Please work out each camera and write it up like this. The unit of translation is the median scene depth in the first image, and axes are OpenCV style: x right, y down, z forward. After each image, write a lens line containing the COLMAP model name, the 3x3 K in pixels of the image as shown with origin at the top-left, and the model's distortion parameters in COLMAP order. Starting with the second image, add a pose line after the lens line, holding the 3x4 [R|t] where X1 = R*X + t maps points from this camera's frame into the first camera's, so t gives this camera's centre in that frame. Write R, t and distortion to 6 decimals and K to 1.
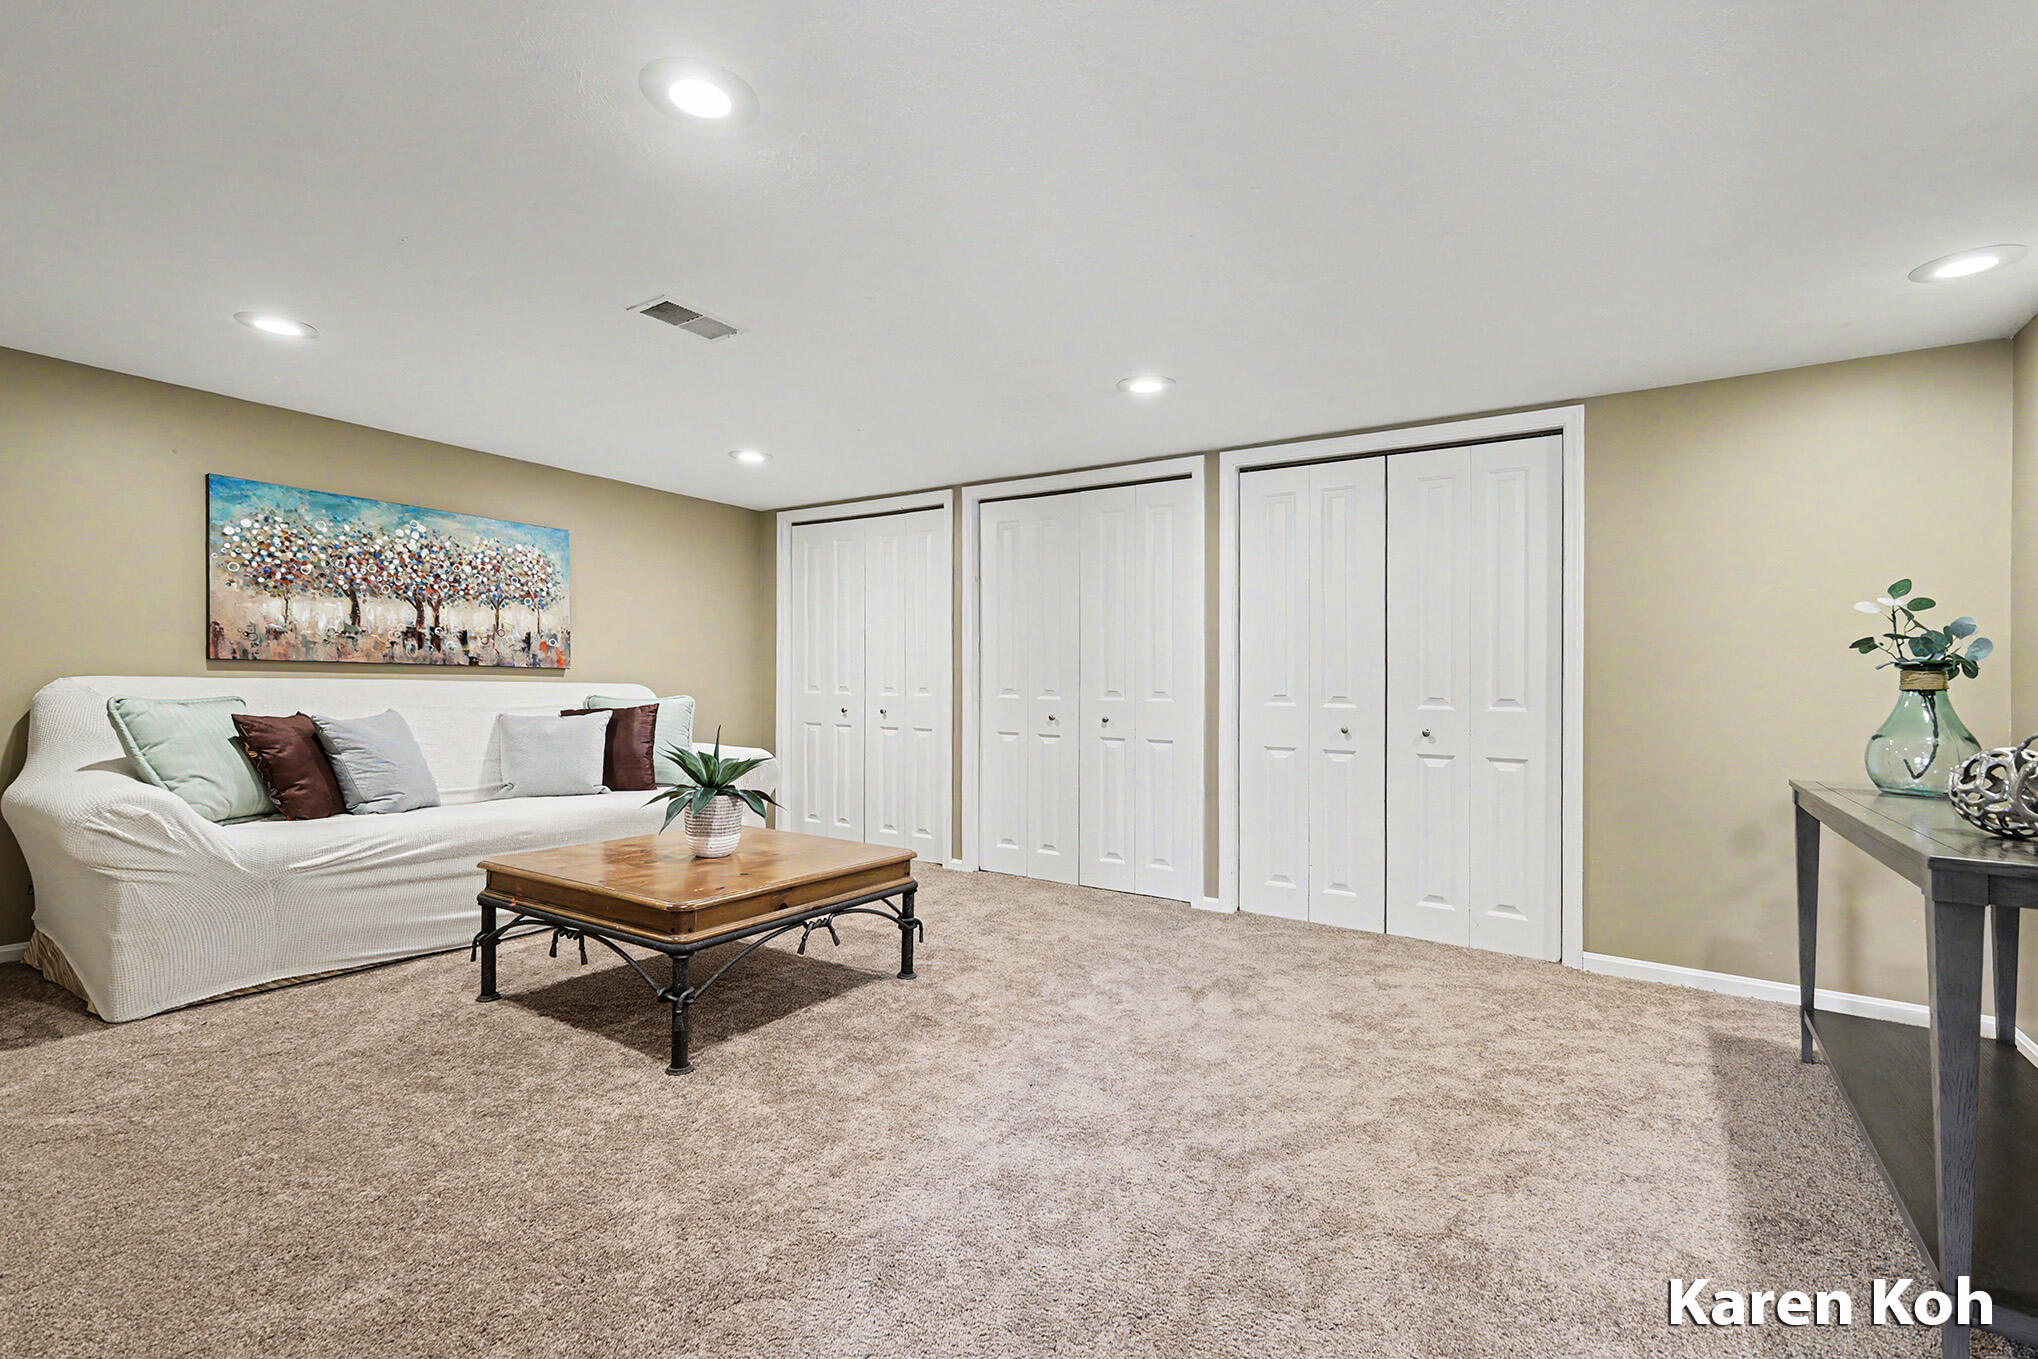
lens RADIAL K [[898.1, 0, 1022.0], [0, 898.1, 684.9], [0, 0, 1]] dist [-0.000428, 0.001819]
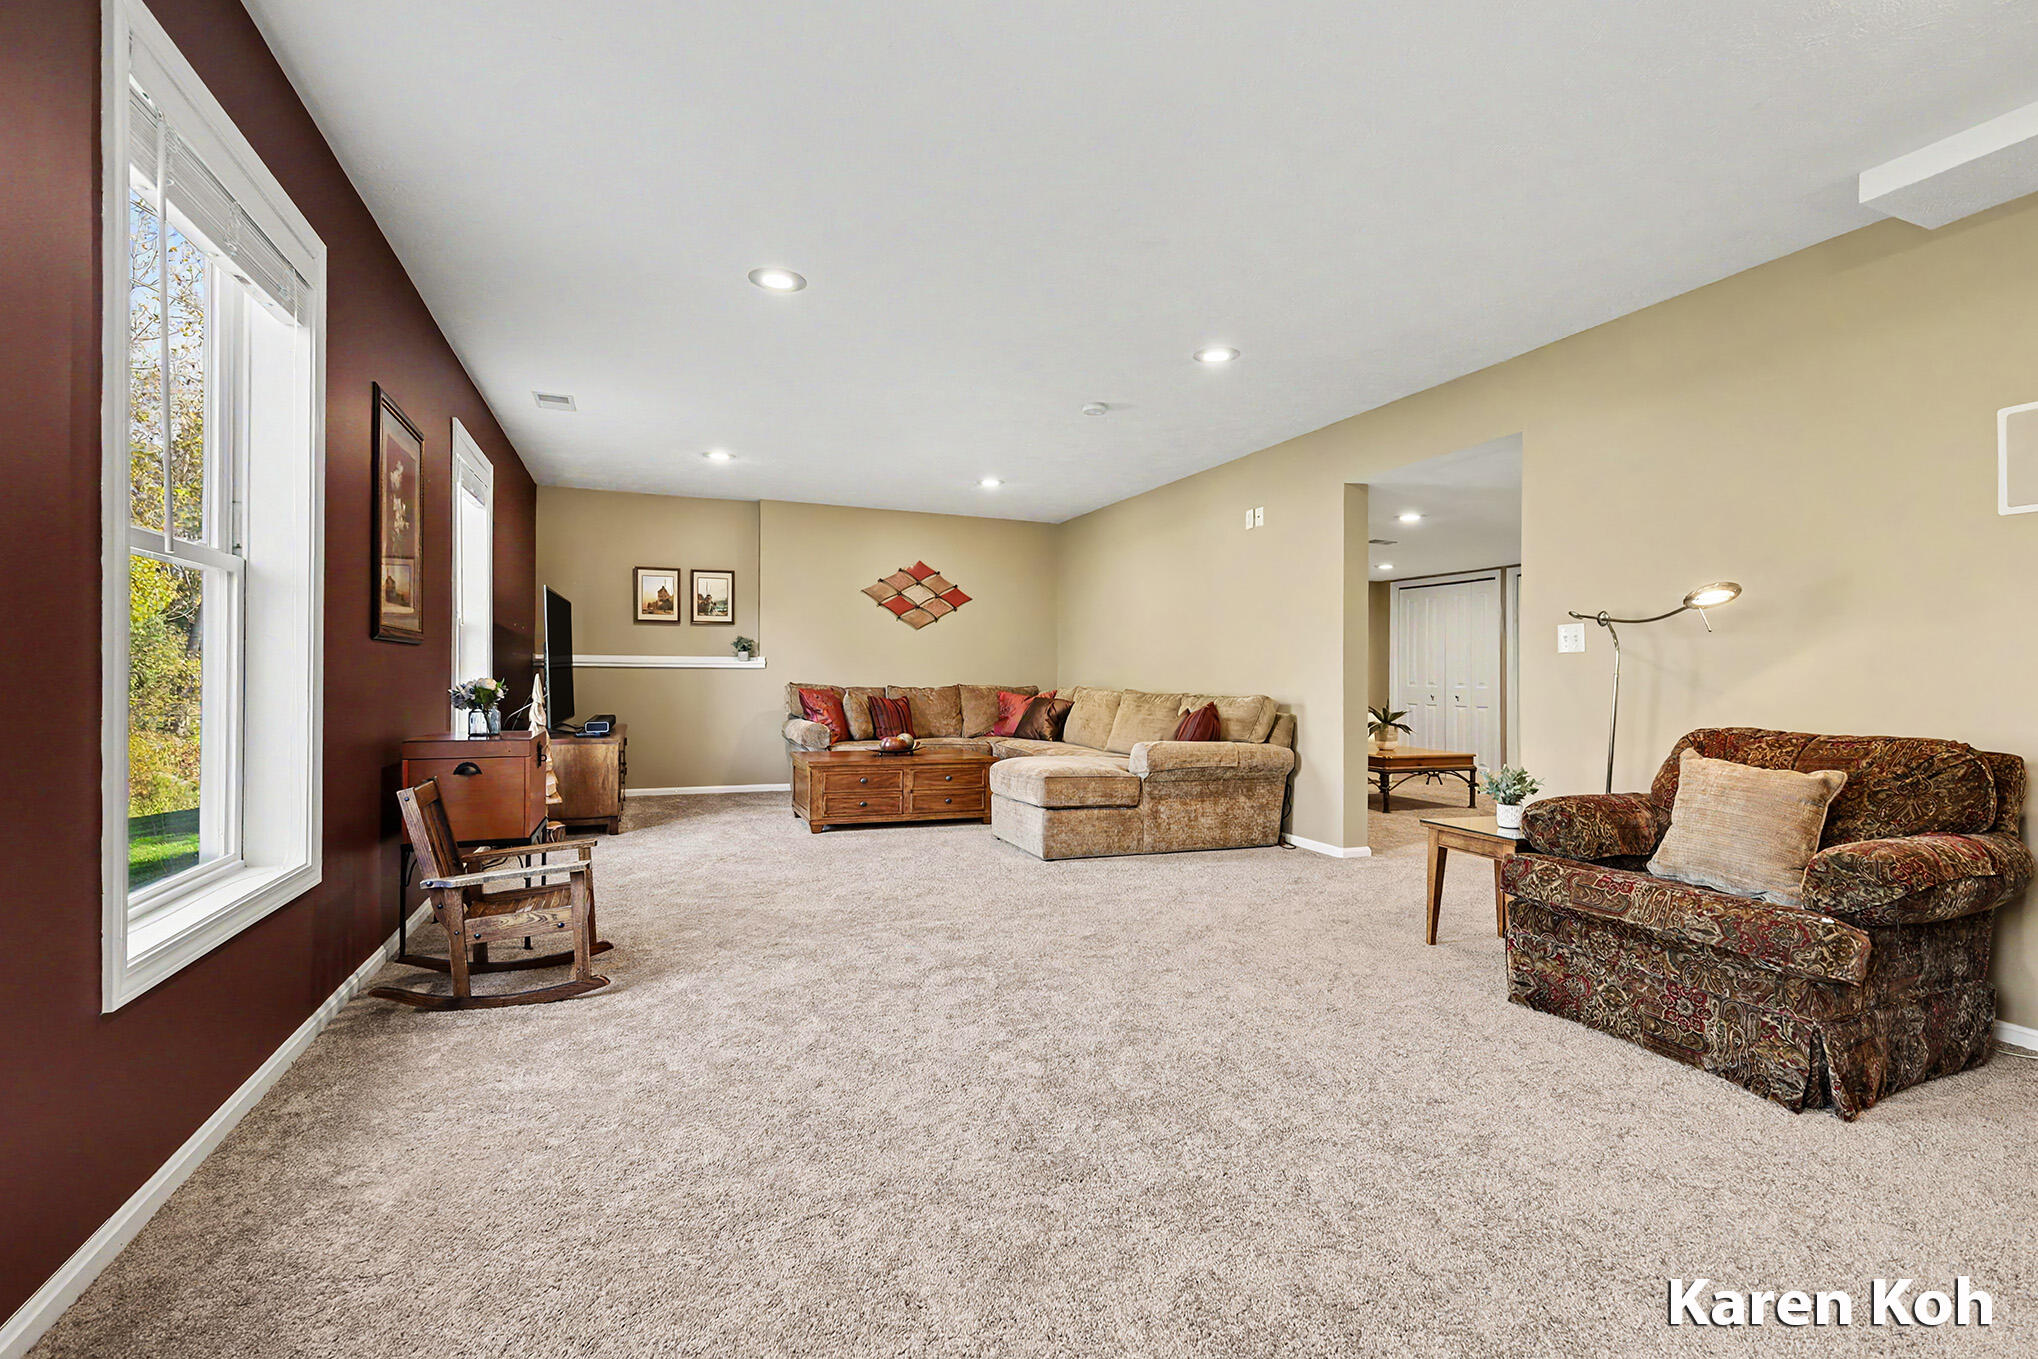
lens RADIAL K [[898.1, 0, 1026.4], [0, 898.1, 677.7], [0, 0, 1]] dist [-0.000428, 0.001819]
pose [[0.830814, -0.002092, -0.556546, 0.207806], [0.001829, 0.999998, -0.001030, -0.009386], [0.556547, -0.000162, 0.830816, -1.571012]]
